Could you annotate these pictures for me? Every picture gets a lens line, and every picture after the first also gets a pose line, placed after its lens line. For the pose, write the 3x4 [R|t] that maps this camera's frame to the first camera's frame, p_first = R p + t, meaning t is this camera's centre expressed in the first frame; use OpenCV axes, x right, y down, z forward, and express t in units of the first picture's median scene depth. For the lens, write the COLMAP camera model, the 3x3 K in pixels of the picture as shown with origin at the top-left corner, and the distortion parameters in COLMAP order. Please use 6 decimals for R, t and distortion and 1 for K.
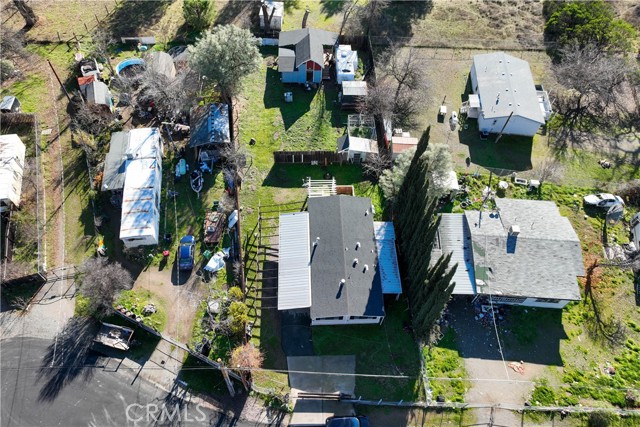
lens RADIAL K [[443.8, 0, 316.2], [0, 443.8, 217.1], [0, 0, 1]] dist [0.003148, 0.004542]
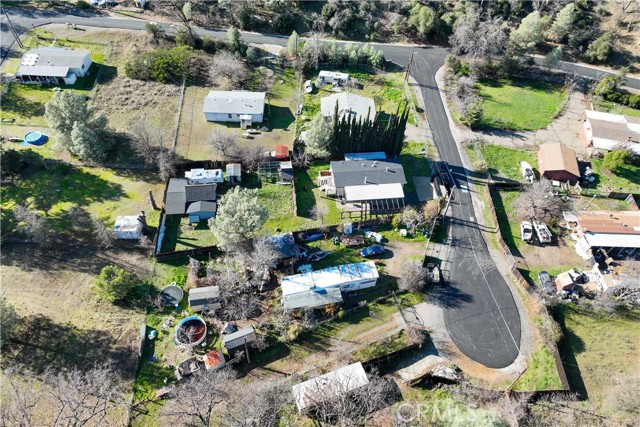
lens RADIAL K [[436.0, 0, 319.1], [0, 436.0, 221.4], [0, 0, 1]] dist [0.004131, 0.002941]
pose [[-0.084192, -0.803895, 0.588782, -1.047855], [0.809645, 0.289246, 0.510698, -0.862830], [-0.580850, 0.519701, 0.626518, 0.053946]]
